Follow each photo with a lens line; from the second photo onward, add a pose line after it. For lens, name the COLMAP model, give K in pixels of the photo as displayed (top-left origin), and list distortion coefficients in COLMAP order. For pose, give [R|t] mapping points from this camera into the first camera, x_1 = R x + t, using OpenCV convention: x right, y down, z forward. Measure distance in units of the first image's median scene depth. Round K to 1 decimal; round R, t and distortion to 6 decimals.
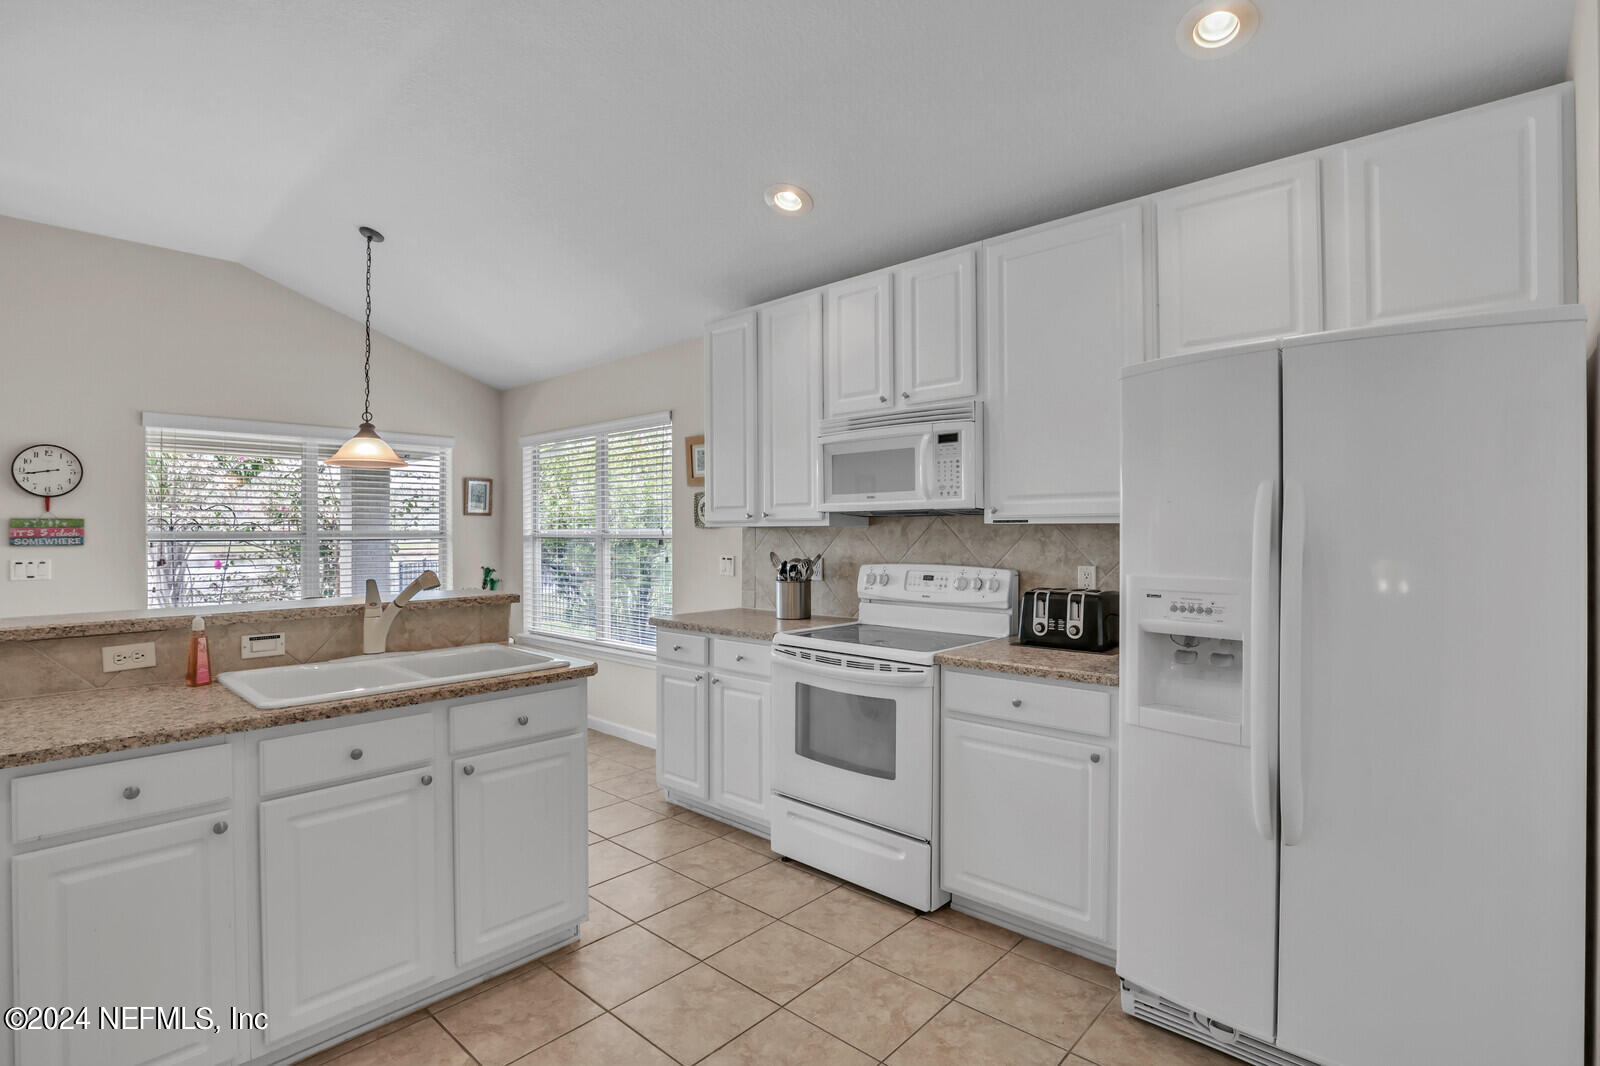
lens RADIAL K [[766.6, 0, 782.7], [0, 766.6, 531.9], [0, 0, 1]] dist [-0.026617, 0.000183]
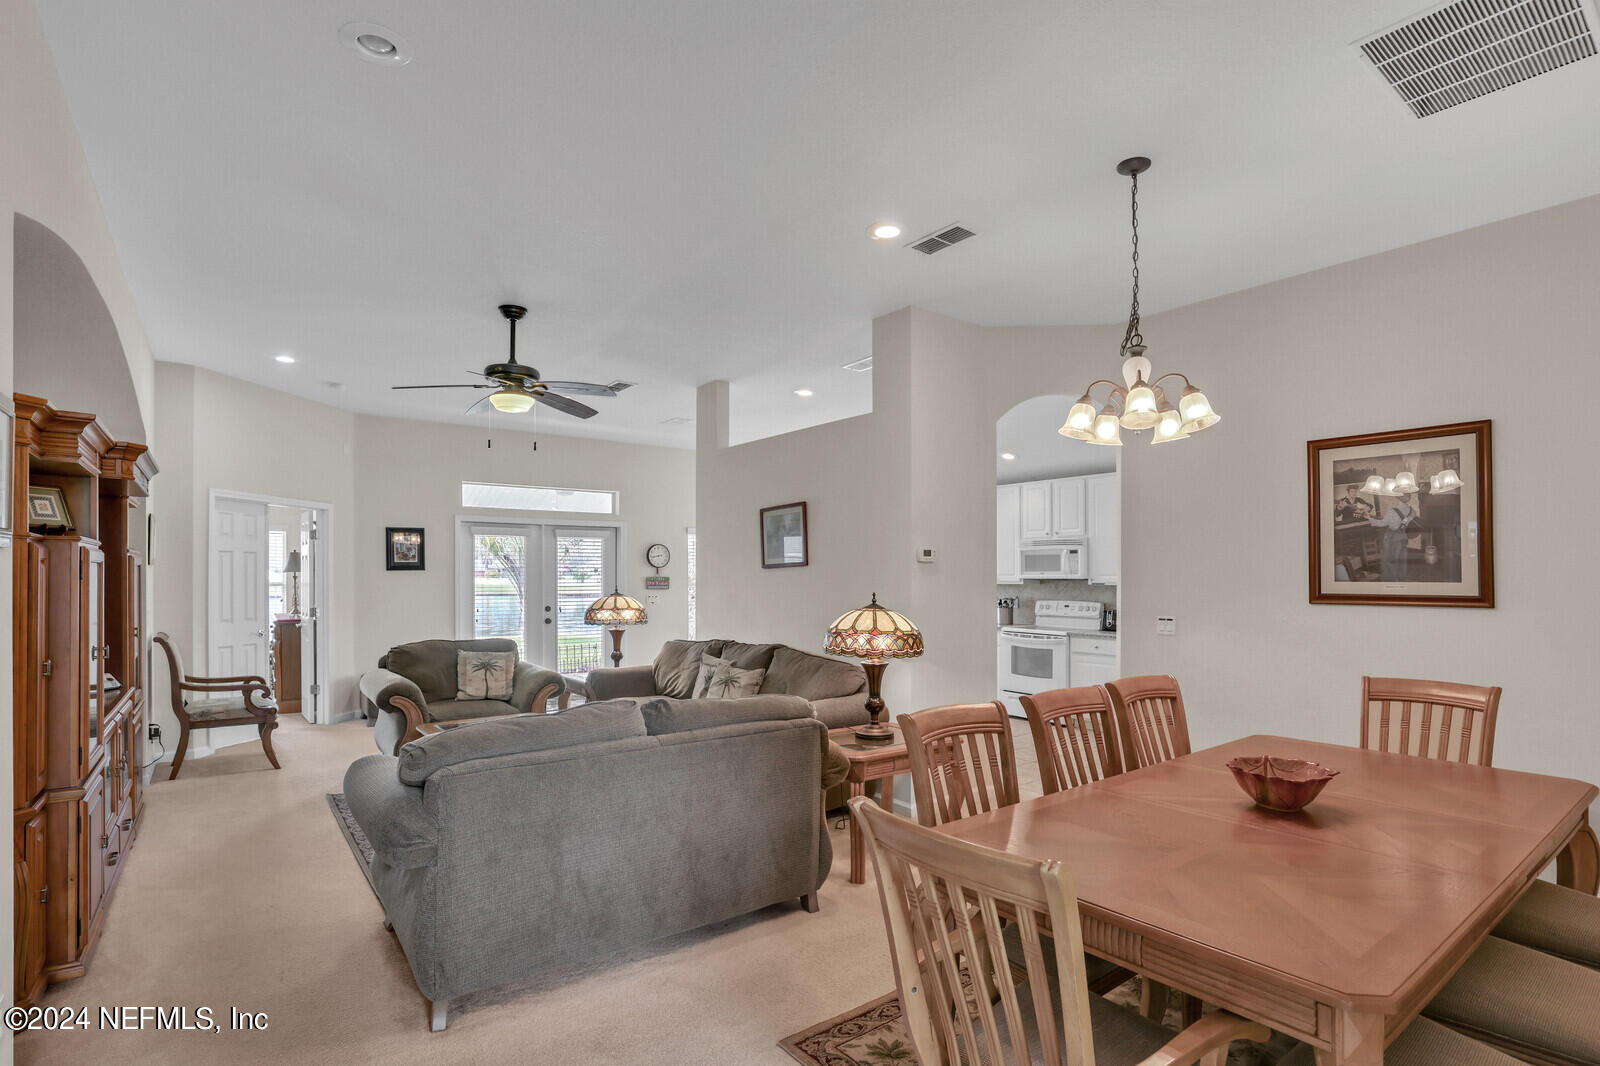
lens RADIAL K [[771.8, 0, 796.4], [0, 771.8, 565.9], [0, 0, 1]] dist [-0.001114, -0.000028]
pose [[0.985940, 0.003554, -0.167059, -0.260027], [-0.006151, 0.999868, -0.015030, -0.026905], [0.166984, 0.015846, 0.985832, -1.648013]]
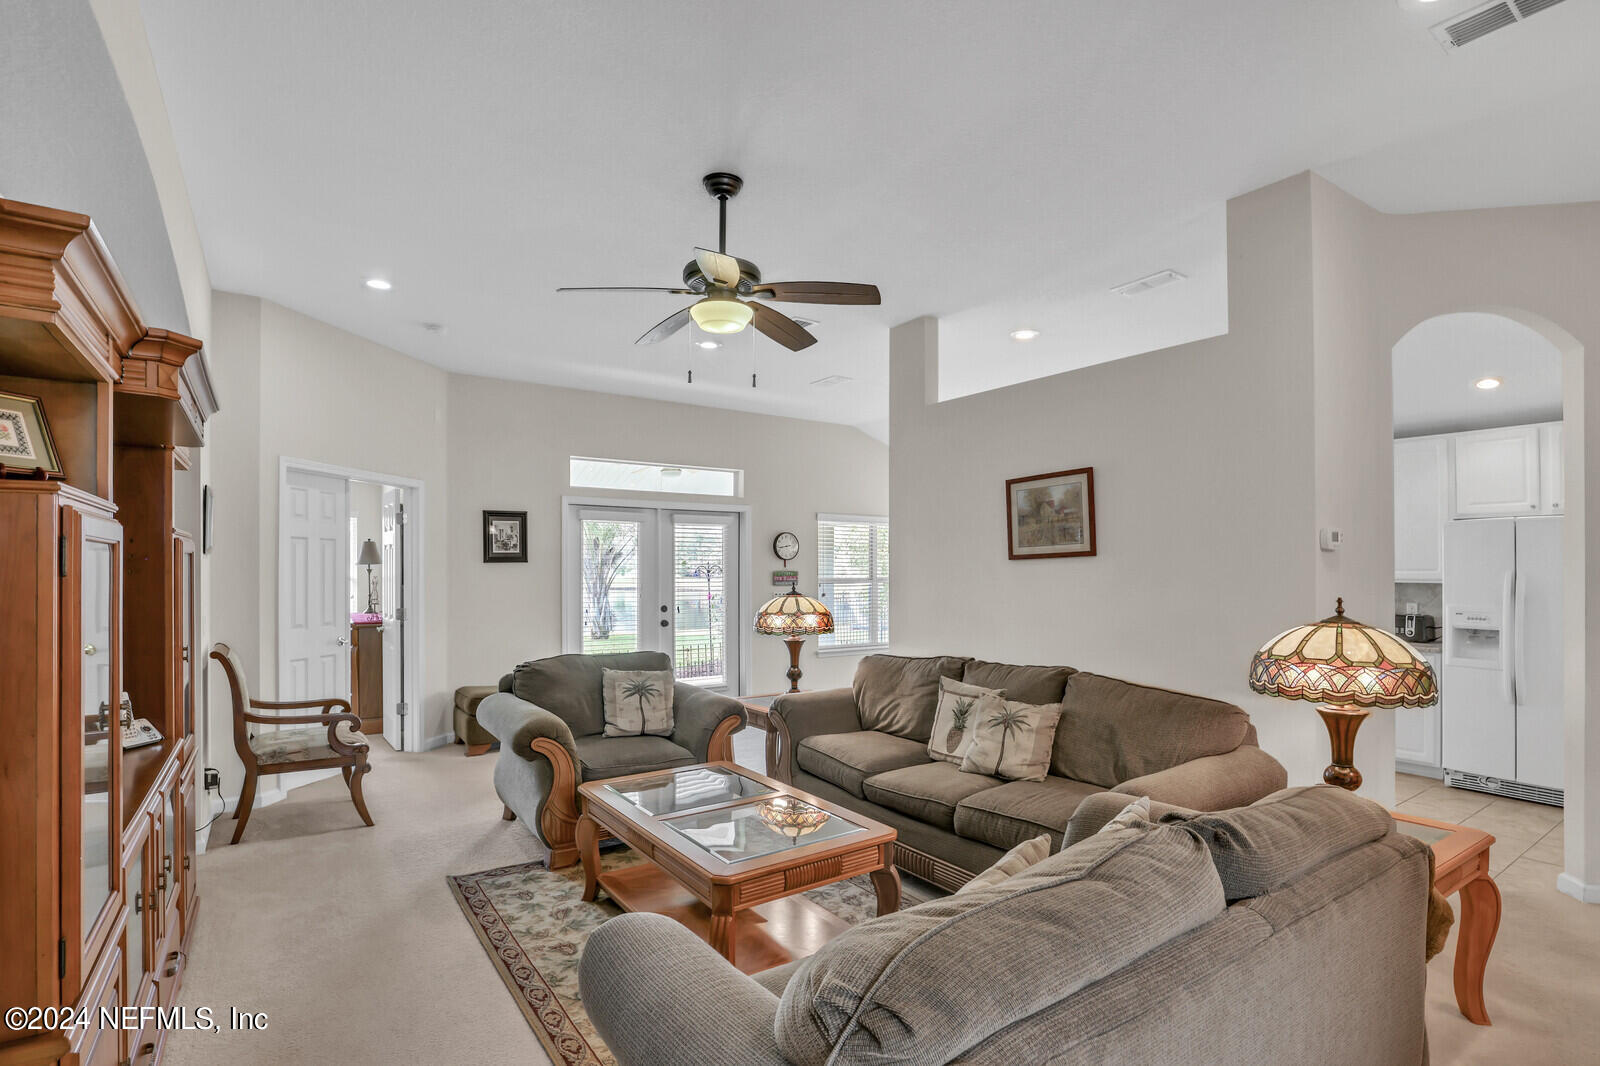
lens RADIAL K [[773.9, 0, 813.1], [0, 773.9, 558.9], [0, 0, 1]] dist [-0.011832, -0.000426]
pose [[0.980711, 0.004686, -0.195407, -0.728128], [-0.007933, 0.999843, -0.015838, -0.026152], [0.195302, 0.017083, 0.980594, -1.248684]]
